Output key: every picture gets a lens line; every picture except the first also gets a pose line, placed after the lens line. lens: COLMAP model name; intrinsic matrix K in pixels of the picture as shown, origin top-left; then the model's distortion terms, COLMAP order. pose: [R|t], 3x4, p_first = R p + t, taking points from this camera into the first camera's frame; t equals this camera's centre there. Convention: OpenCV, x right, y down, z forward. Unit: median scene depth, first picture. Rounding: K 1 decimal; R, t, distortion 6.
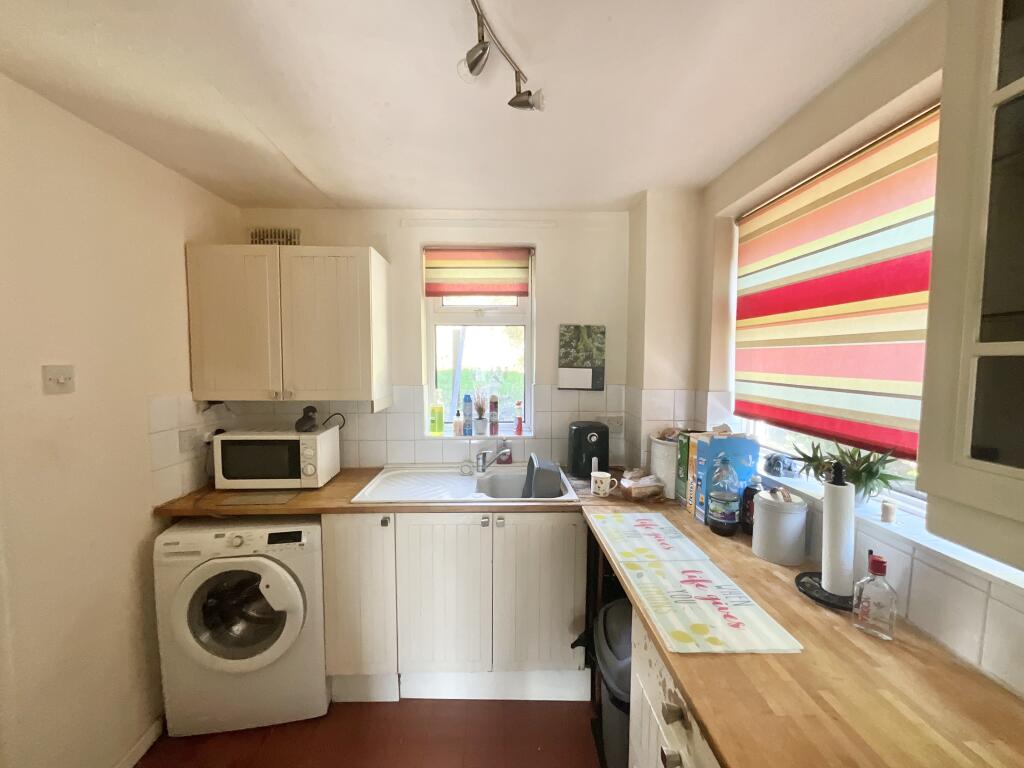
lens RADIAL K [[414.1, 0, 512.1], [0, 414.1, 383.6], [0, 0, 1]] dist [0.001044, 0.000463]
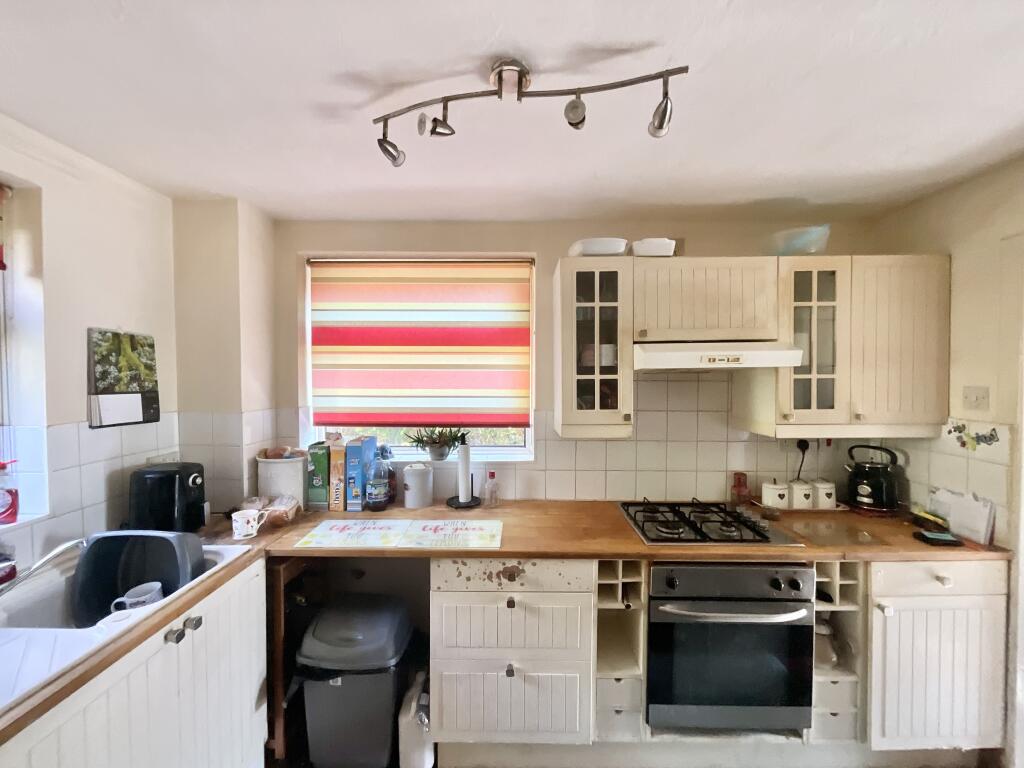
lens RADIAL K [[414.1, 0, 512.6], [0, 414.1, 380.9], [0, 0, 1]] dist [0.001044, 0.000463]
pose [[0.041004, -0.020214, 0.998955, -0.521278], [0.059704, 0.998058, 0.017745, -0.032924], [-0.997374, 0.058914, 0.042131, 0.321546]]
